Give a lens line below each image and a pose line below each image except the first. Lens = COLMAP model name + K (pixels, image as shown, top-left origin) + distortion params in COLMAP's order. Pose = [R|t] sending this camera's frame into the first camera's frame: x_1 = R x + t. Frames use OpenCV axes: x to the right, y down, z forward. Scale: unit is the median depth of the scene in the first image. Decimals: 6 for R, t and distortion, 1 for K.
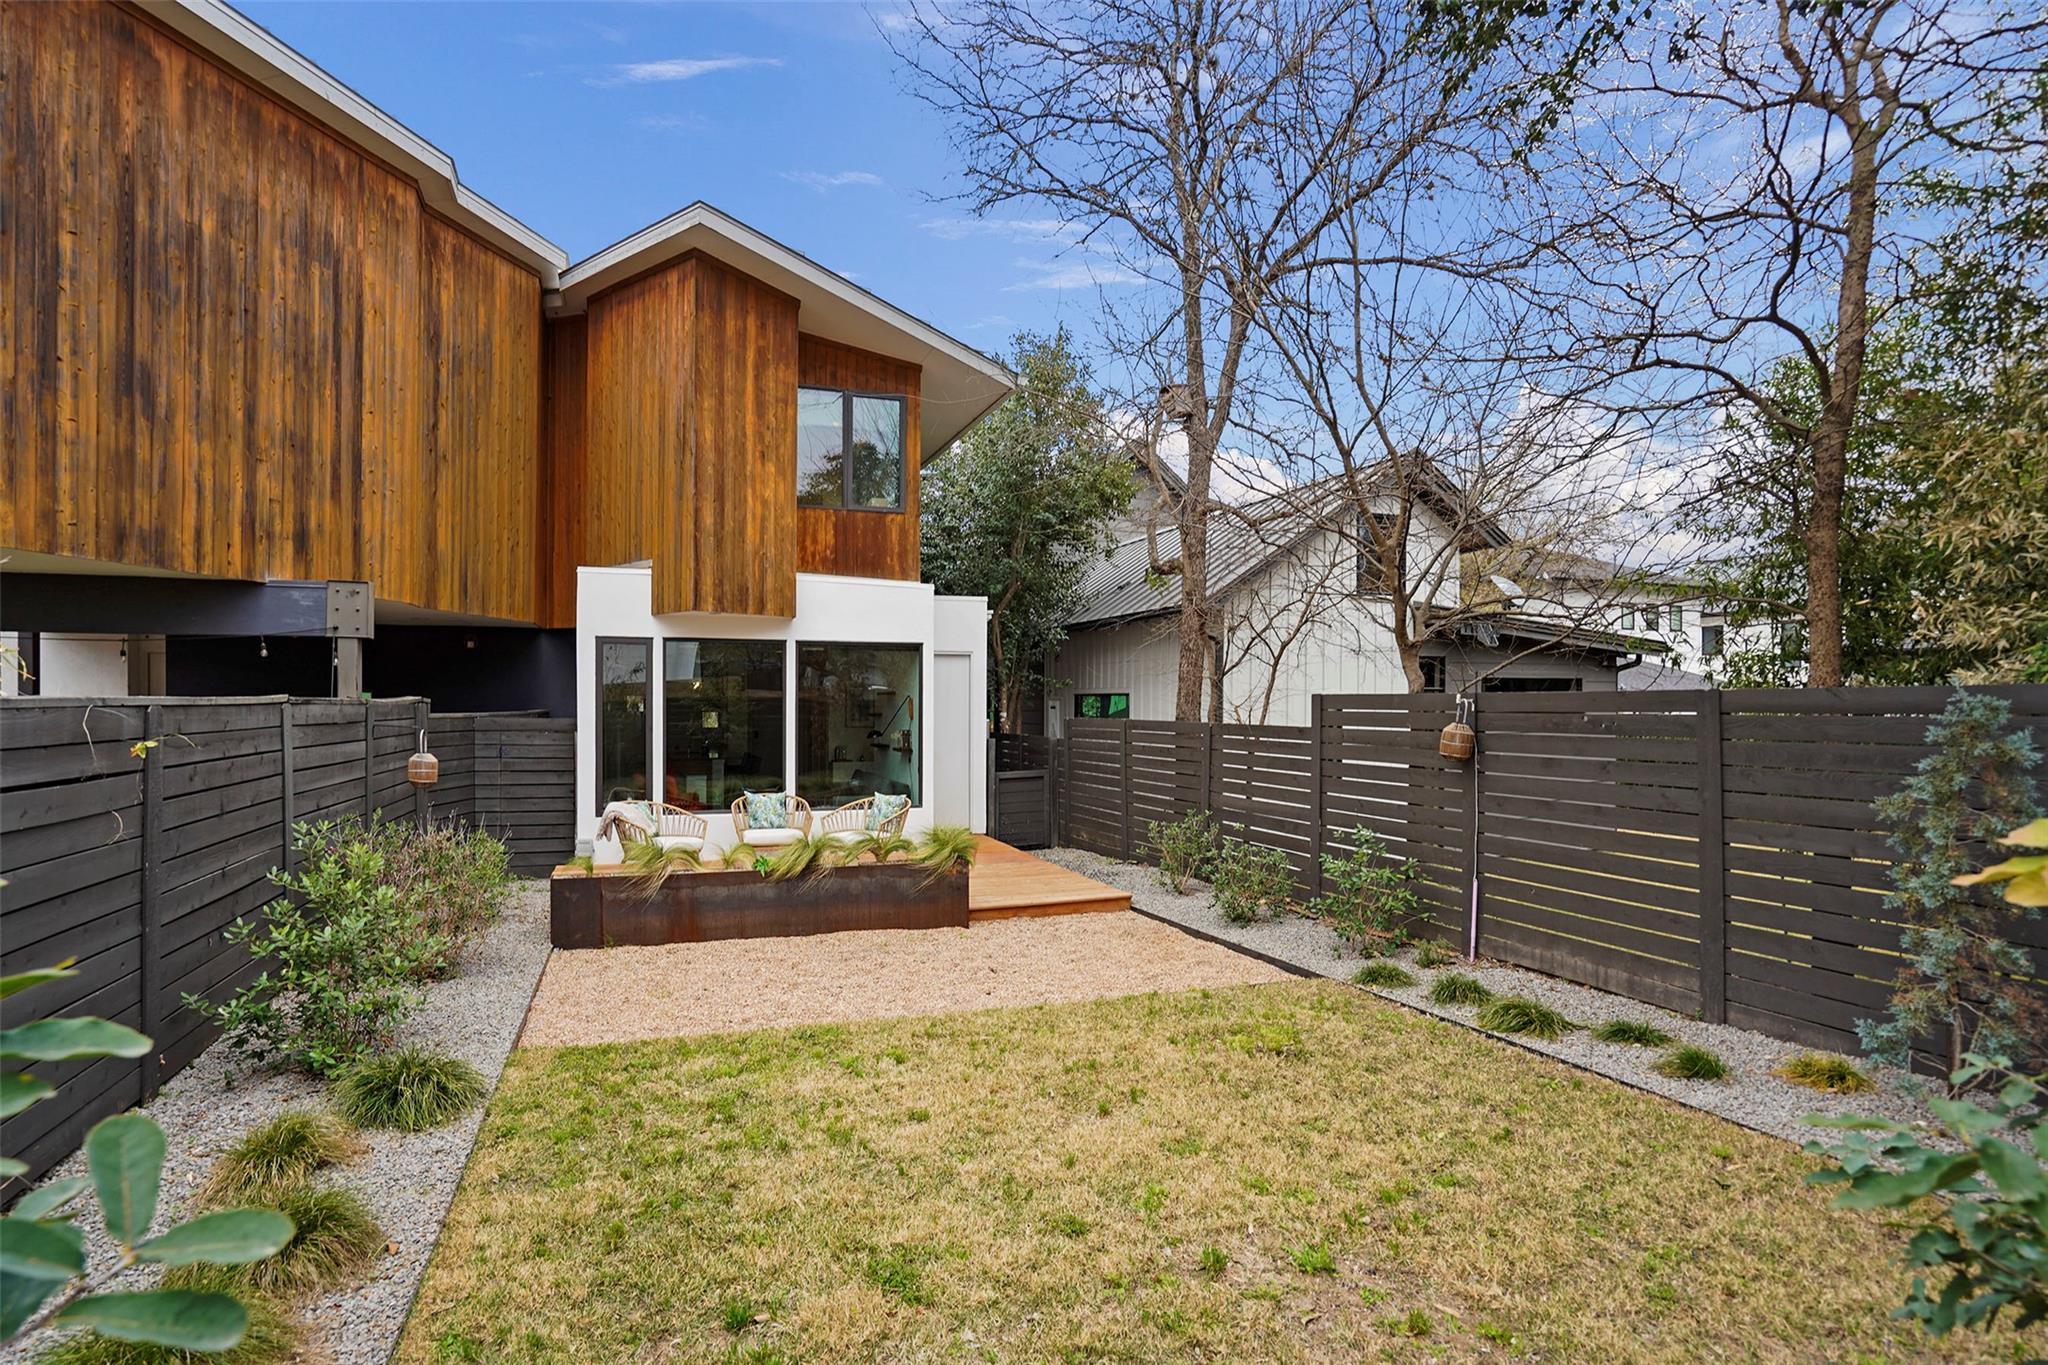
lens RADIAL K [[1042.6, 0, 1021.7], [0, 1042.6, 699.1], [0, 0, 1]] dist [-0.018527, 0.003837]
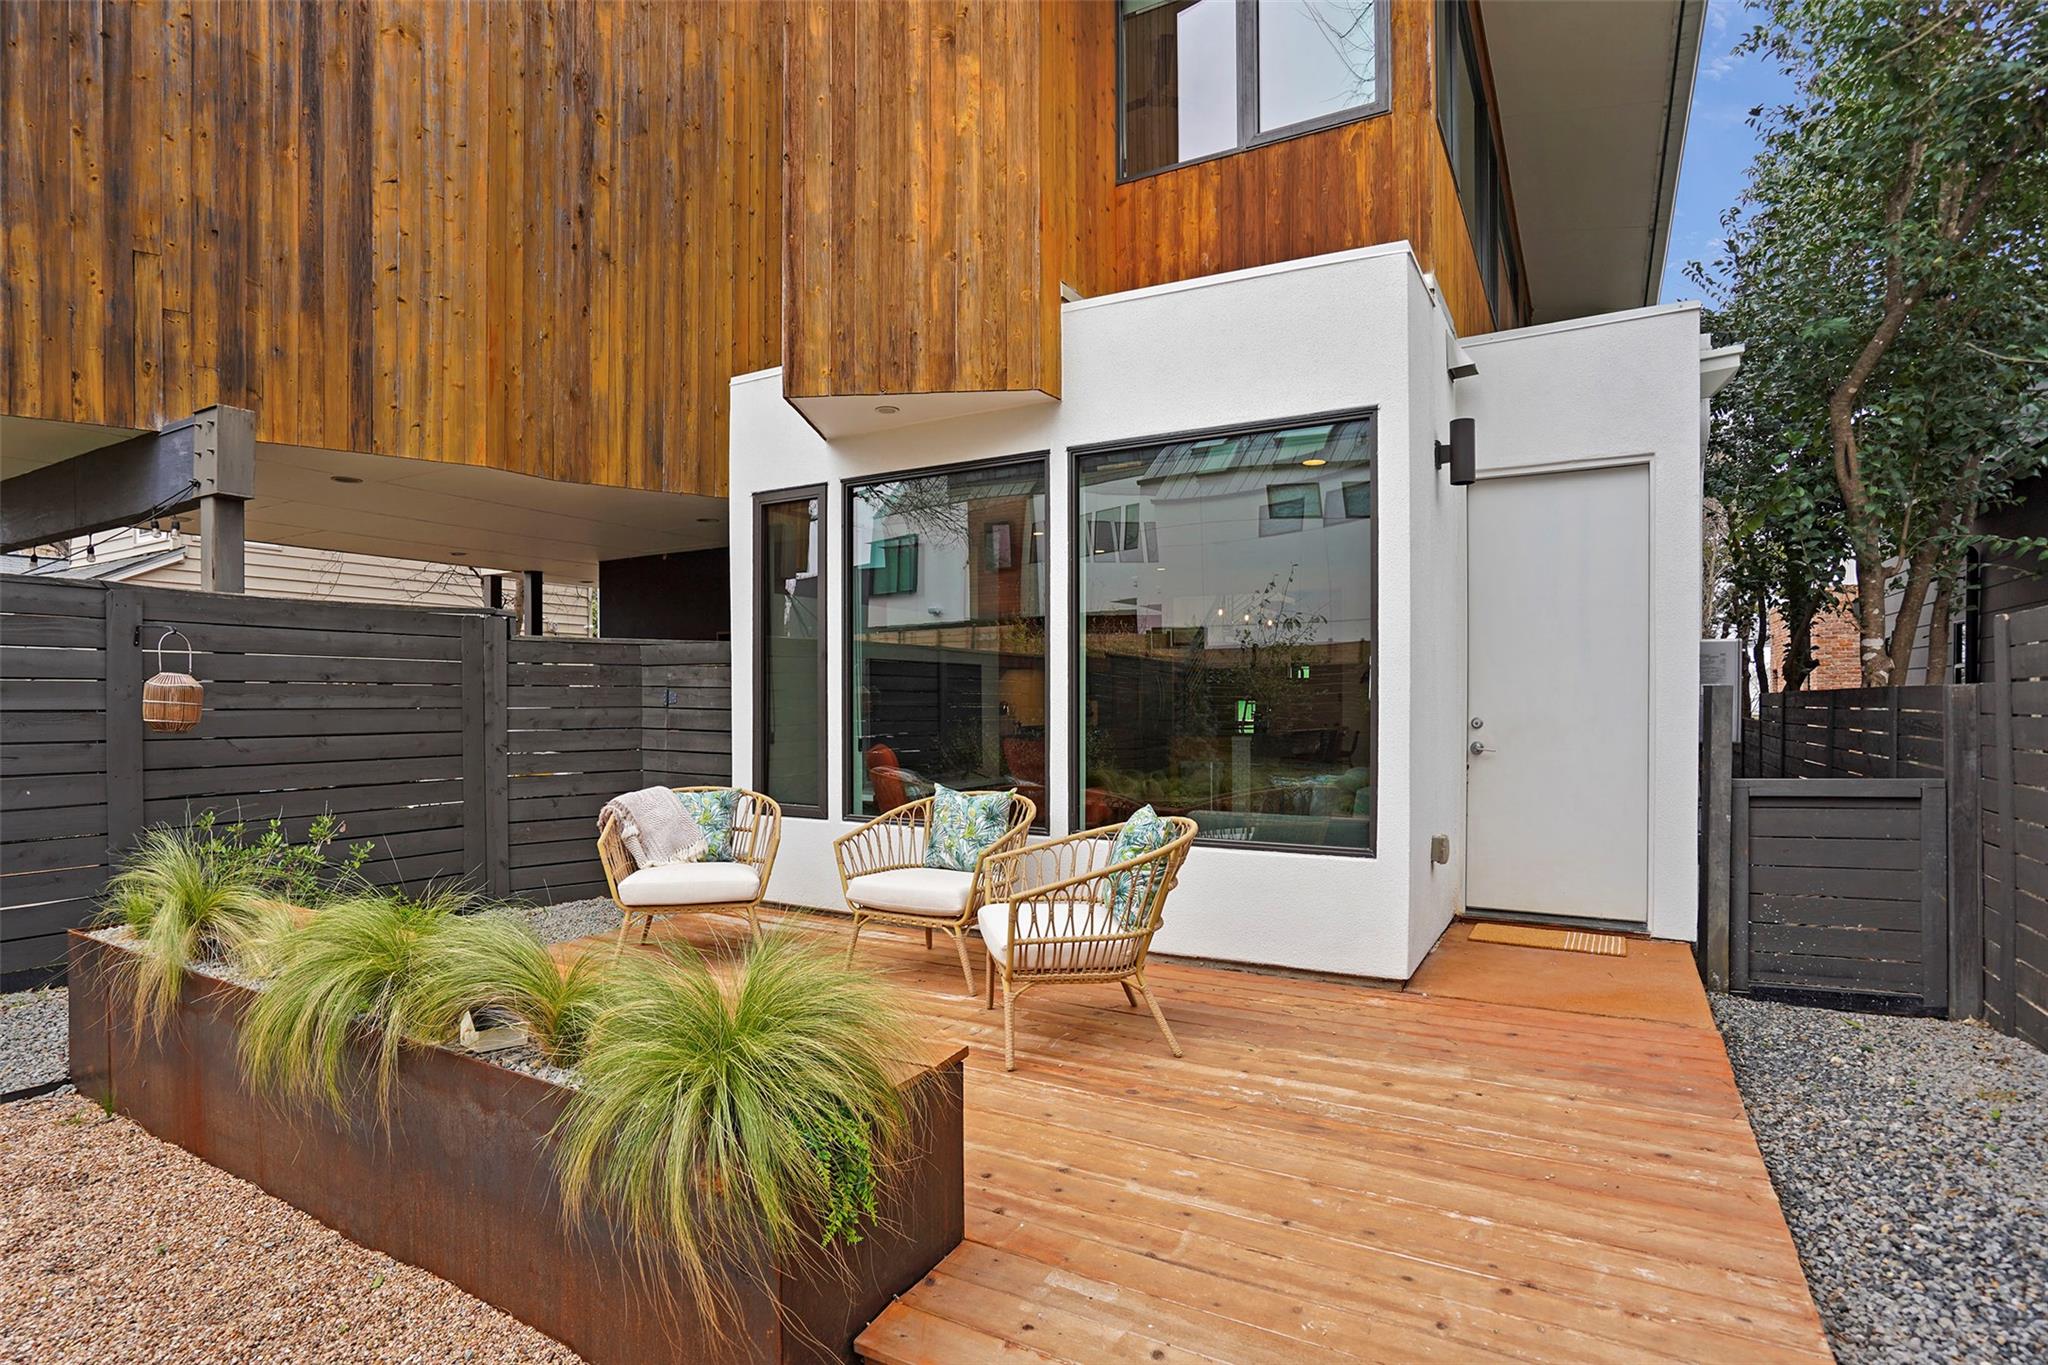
lens RADIAL K [[1042.6, 0, 1017.5], [0, 1042.6, 712.1], [0, 0, 1]] dist [-0.018527, 0.003837]
pose [[0.640026, -0.006624, -0.768325, 0.139285], [0.010592, 0.999944, 0.000203, 0.070375], [0.768280, -0.008268, 0.640060, 0.886312]]
